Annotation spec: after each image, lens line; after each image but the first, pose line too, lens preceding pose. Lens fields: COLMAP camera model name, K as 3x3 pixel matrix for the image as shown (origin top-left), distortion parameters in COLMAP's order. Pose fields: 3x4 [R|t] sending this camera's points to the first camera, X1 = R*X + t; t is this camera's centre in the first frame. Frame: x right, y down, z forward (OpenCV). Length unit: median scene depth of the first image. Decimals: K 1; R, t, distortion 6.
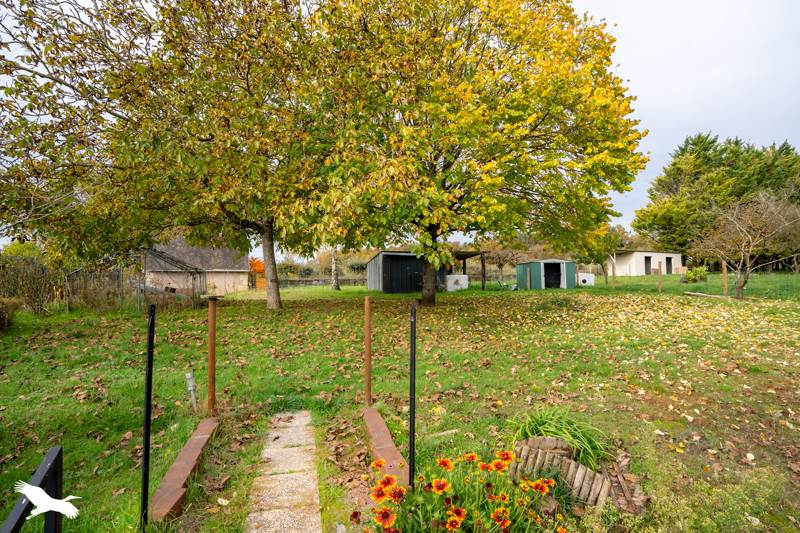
lens RADIAL K [[391.3, 0, 399.9], [0, 391.3, 266.2], [0, 0, 1]] dist [-0.000840, -0.000090]
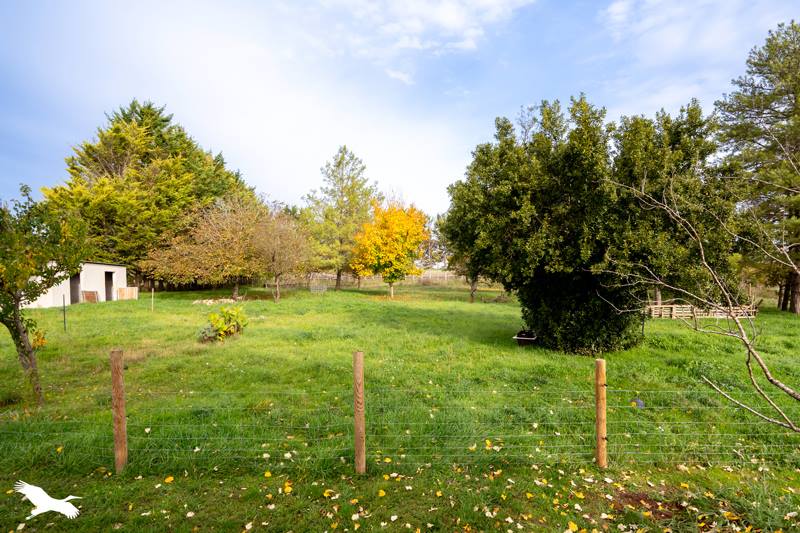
lens RADIAL K [[360.6, 0, 399.9], [0, 360.6, 266.8], [0, 0, 1]] dist [-0.002170, -0.000184]
pose [[0.180398, 0.017608, 0.983436, 0.197733], [-0.016462, 0.999754, -0.014881, -0.029519], [-0.983456, -0.013505, 0.180644, 0.424910]]
